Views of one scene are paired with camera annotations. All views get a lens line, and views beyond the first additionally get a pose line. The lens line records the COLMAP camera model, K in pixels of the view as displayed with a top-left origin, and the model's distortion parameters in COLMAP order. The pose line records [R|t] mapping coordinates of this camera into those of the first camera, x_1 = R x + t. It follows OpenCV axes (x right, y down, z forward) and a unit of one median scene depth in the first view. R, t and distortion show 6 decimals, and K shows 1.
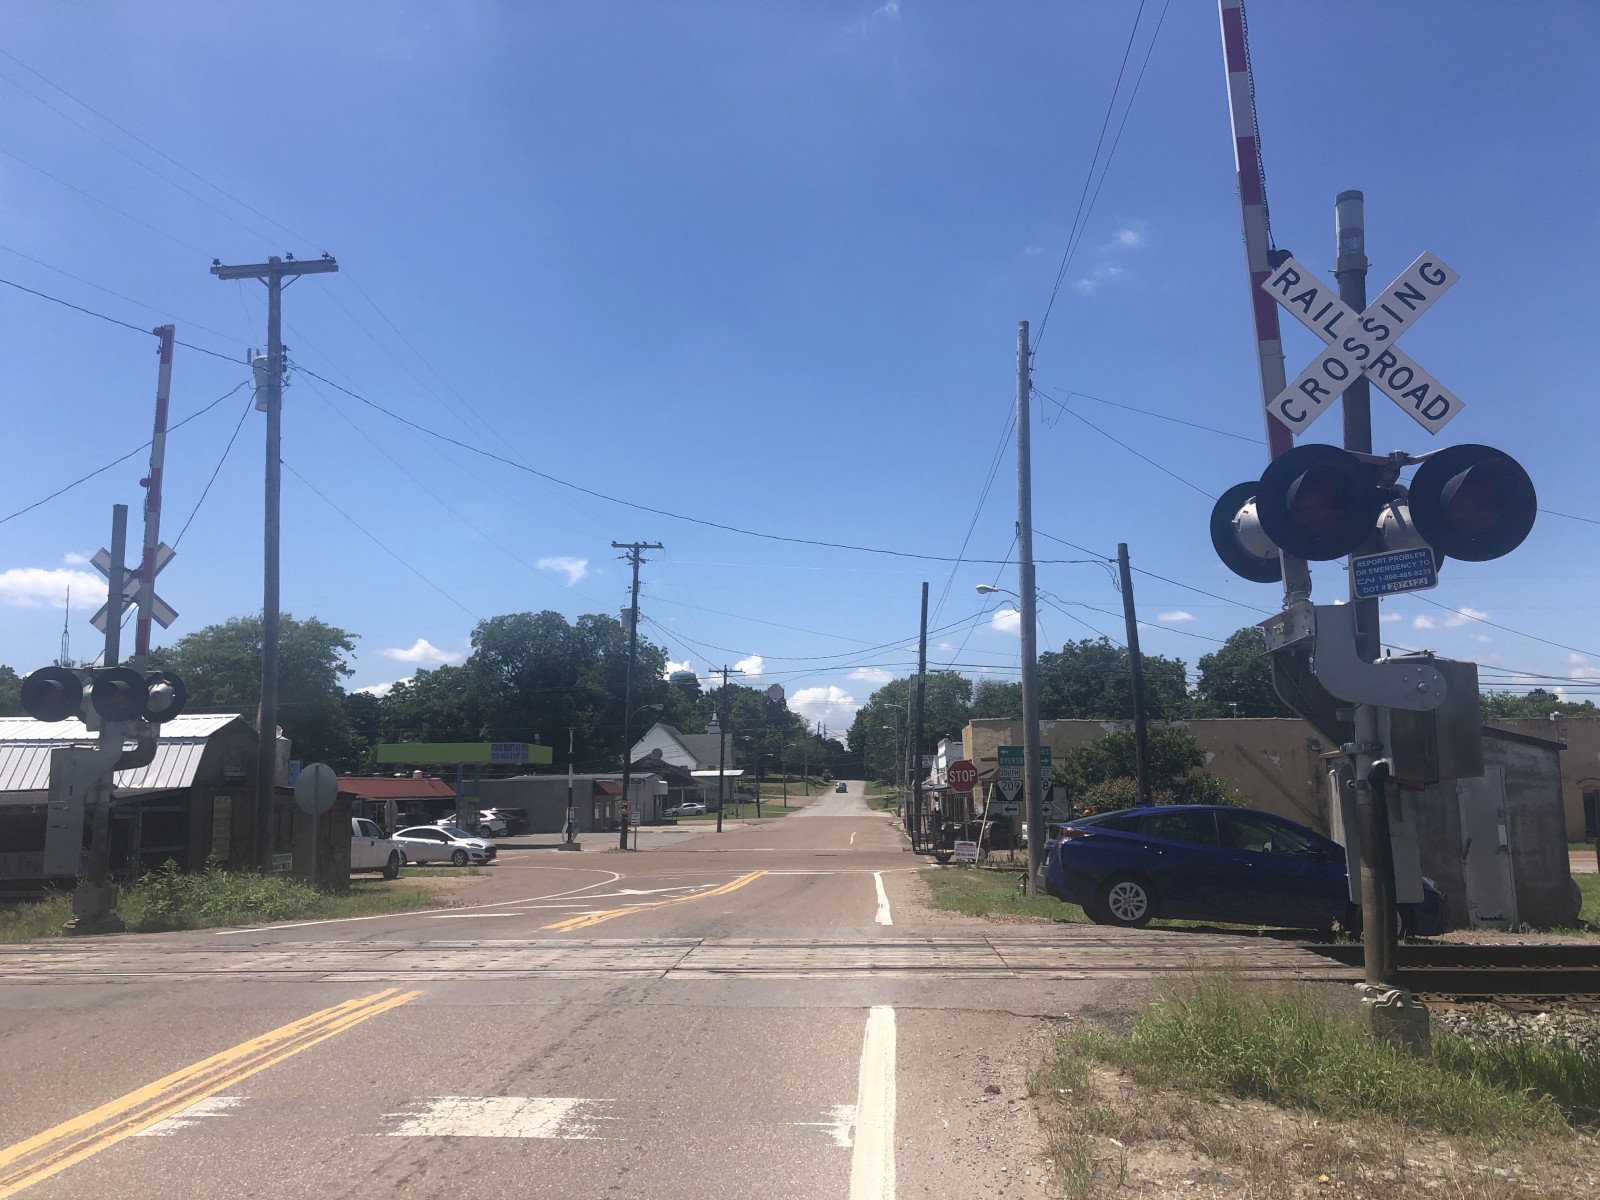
lens RADIAL K [[1302.9, 0, 784.8], [0, 1302.9, 597.0], [0, 0, 1]] dist [0.041923, -0.059340]
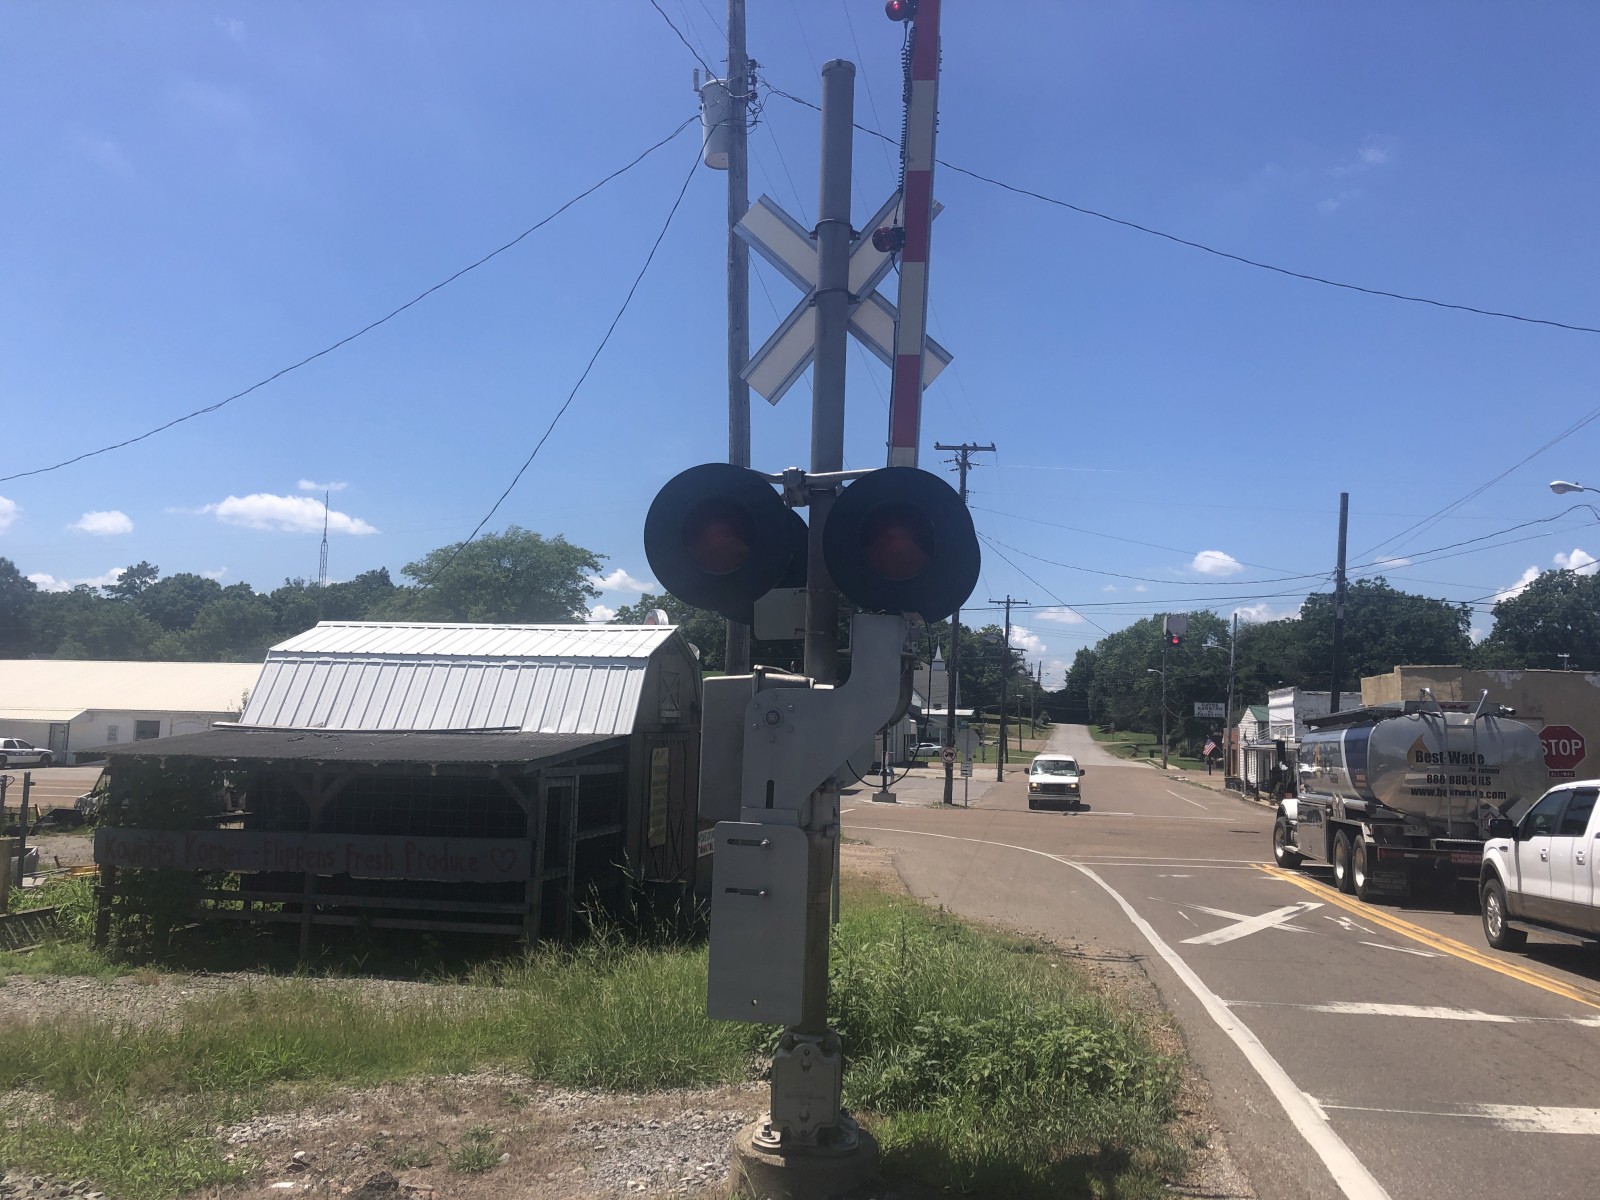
lens RADIAL K [[1302.9, 0, 762.2], [0, 1302.9, 604.9], [0, 0, 1]] dist [0.041923, -0.059340]
pose [[0.987498, 0.024513, -0.155713, -0.108837], [-0.015801, 0.998252, 0.056945, 0.016036], [0.156837, -0.053773, 0.986160, 0.140705]]
